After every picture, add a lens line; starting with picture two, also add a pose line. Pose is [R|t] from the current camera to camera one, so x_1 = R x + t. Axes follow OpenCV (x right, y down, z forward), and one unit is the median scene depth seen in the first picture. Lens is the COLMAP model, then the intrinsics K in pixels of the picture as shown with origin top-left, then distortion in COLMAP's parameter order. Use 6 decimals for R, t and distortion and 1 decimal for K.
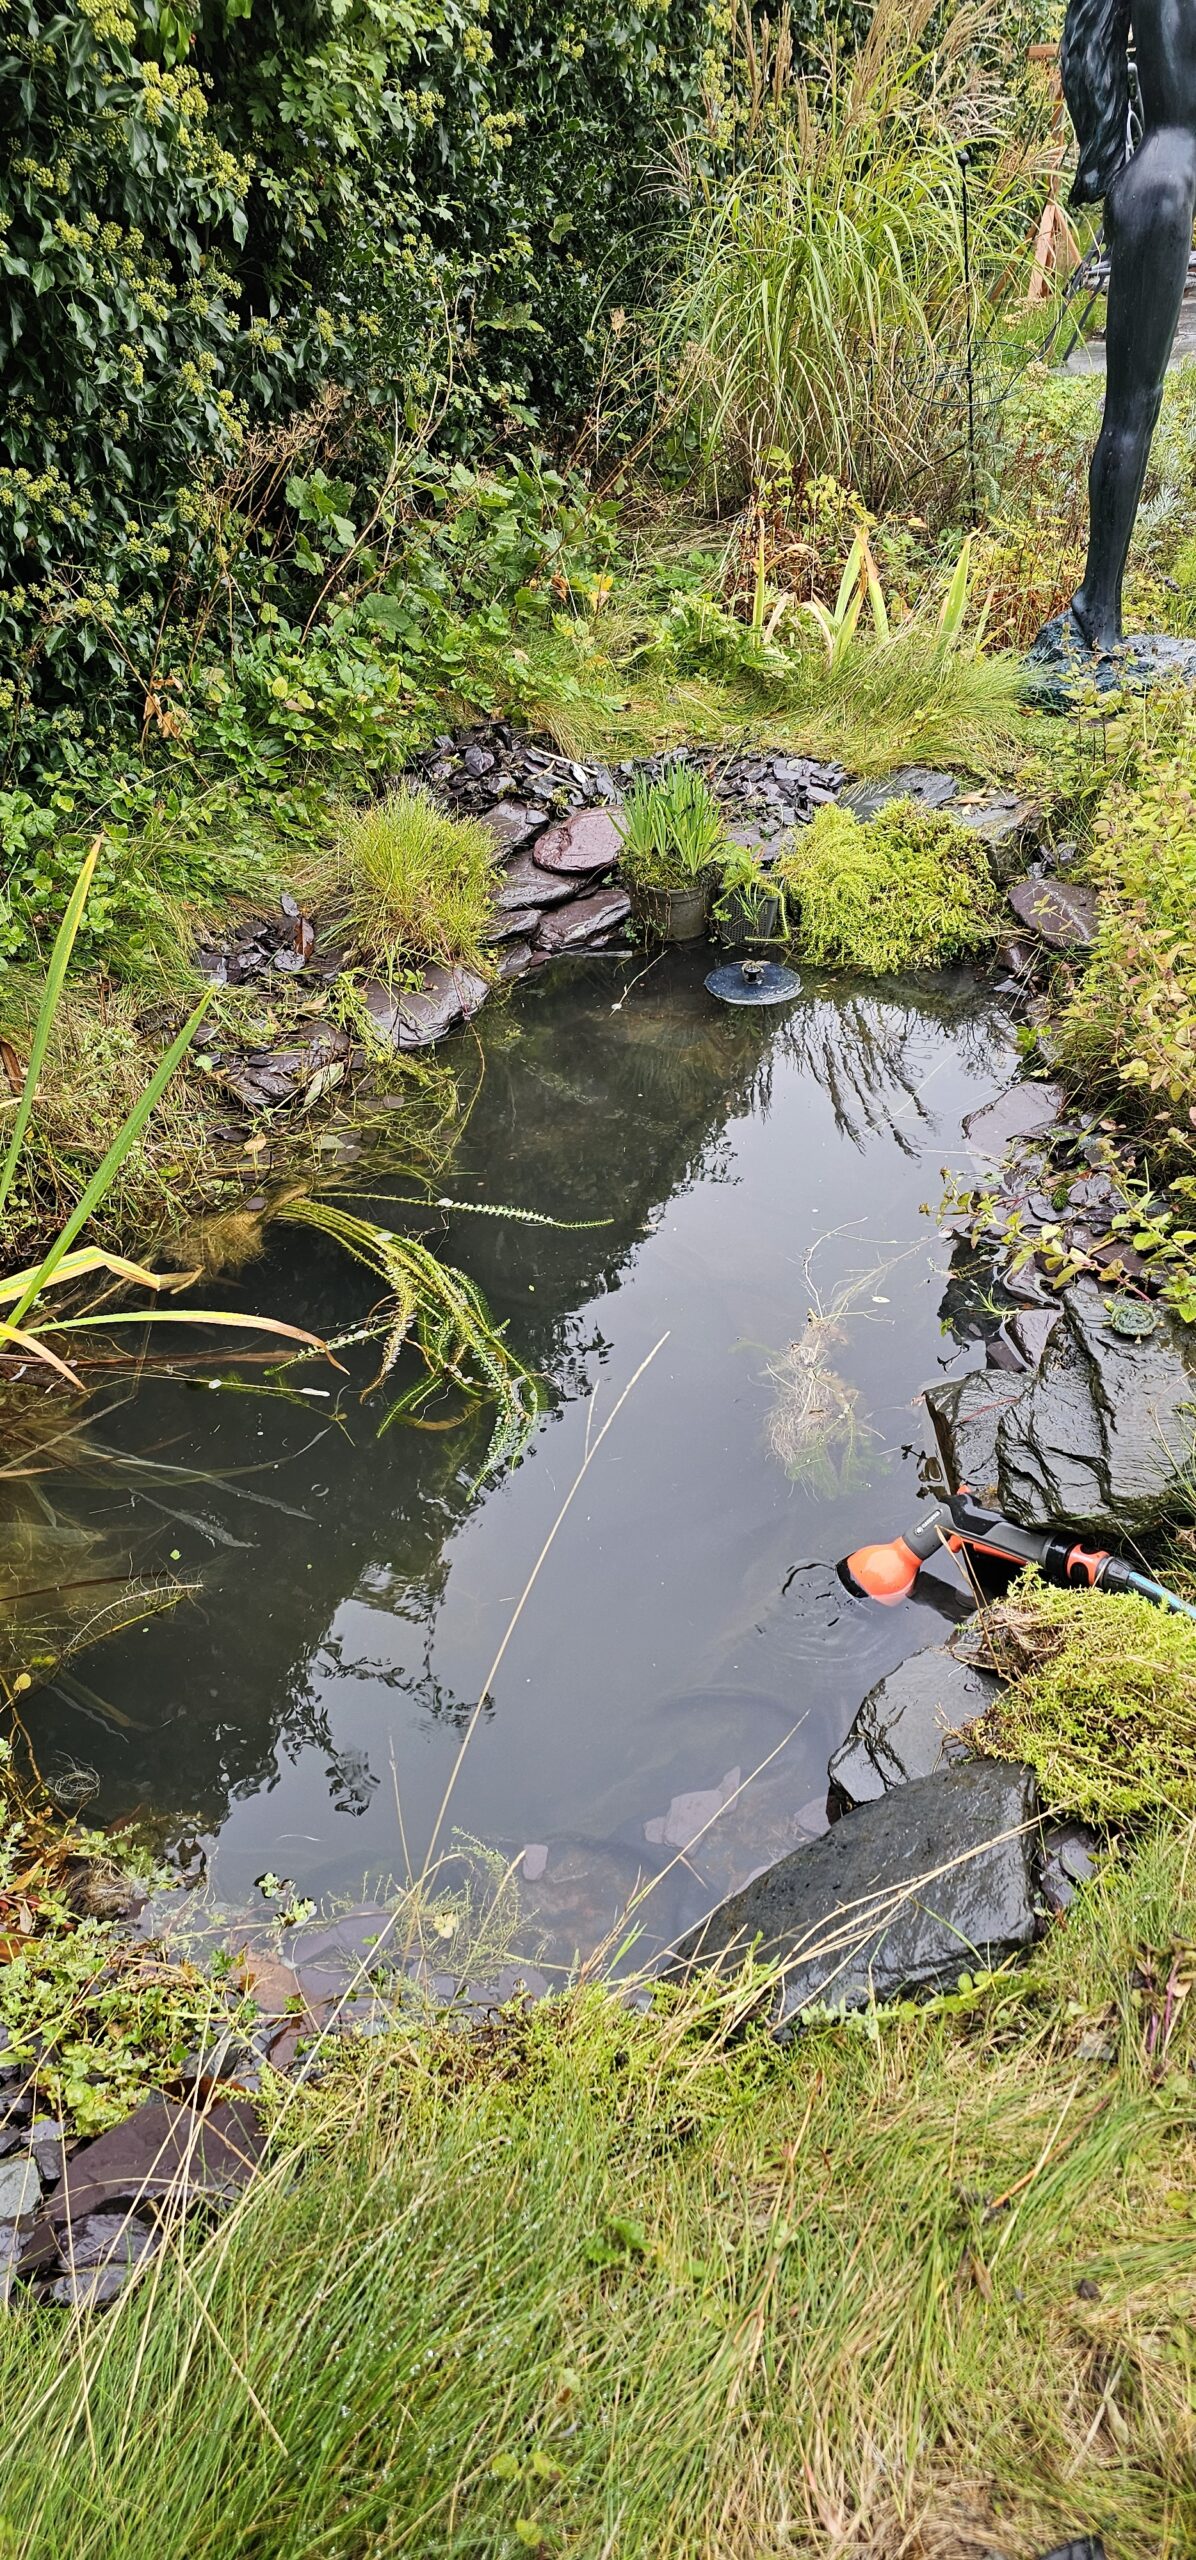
lens RADIAL K [[1706.0, 0, 720.8], [0, 1706.0, 1281.9], [0, 0, 1]] dist [0.084507, -0.098294]
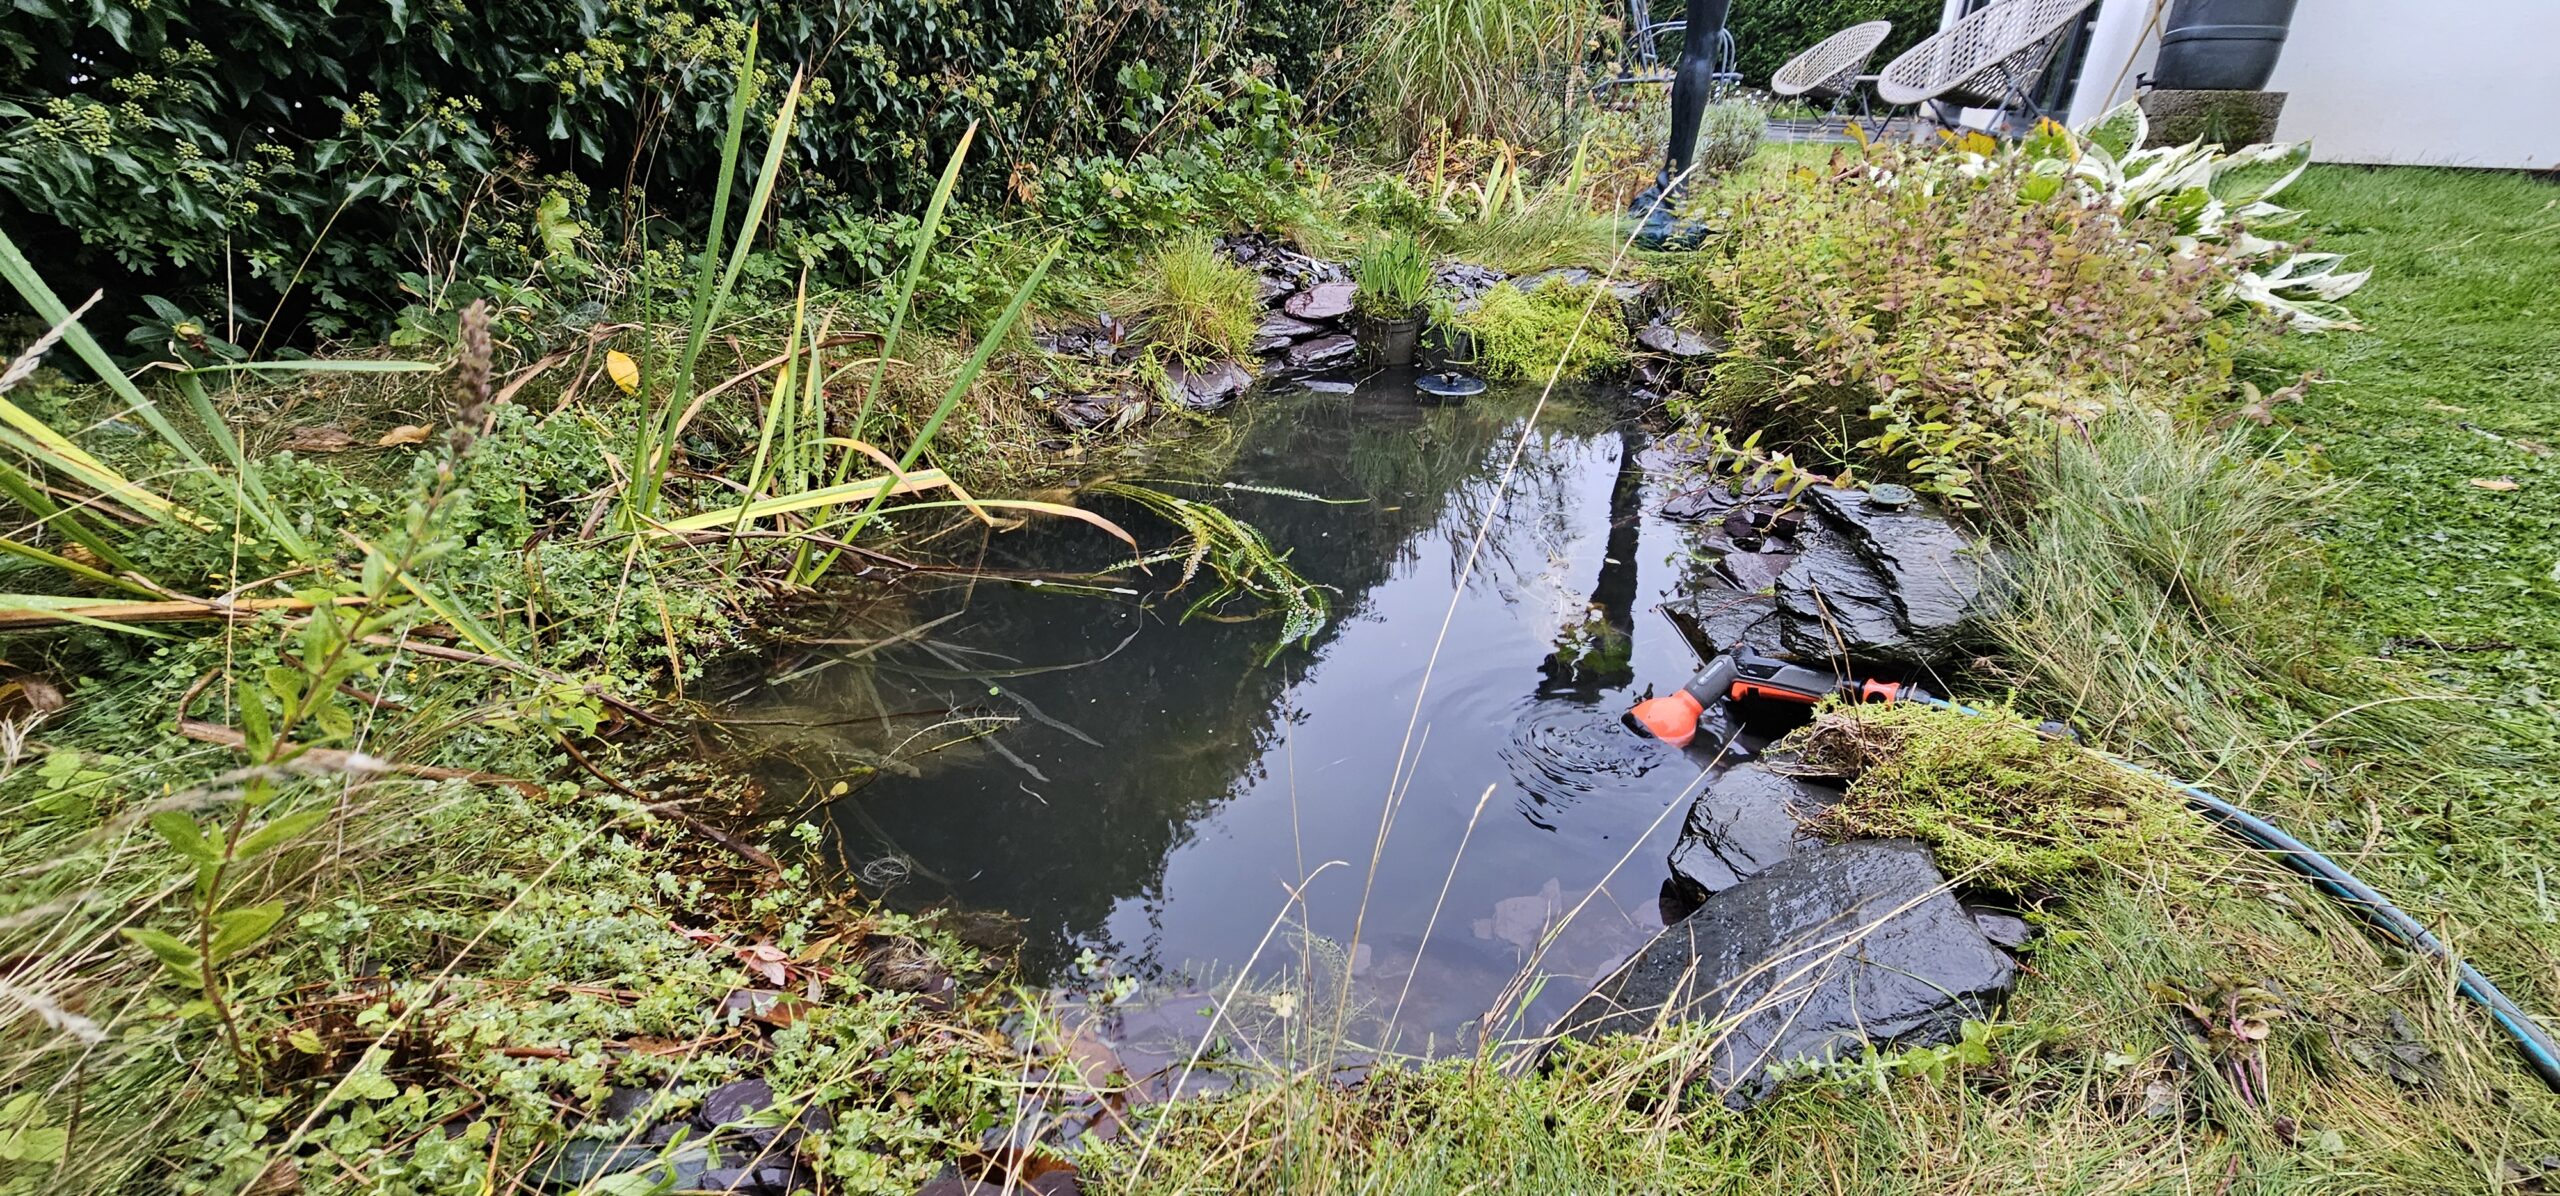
lens RADIAL K [[1102.4, 0, 1398.0], [0, 1102.4, 598.9], [0, 0, 1]] dist [-0.000678, 0.000031]
pose [[0.998288, 0.035917, 0.046153, -0.067353], [-0.029886, 0.991668, -0.125303, 0.117515], [-0.050269, 0.123709, 0.991044, 0.200737]]
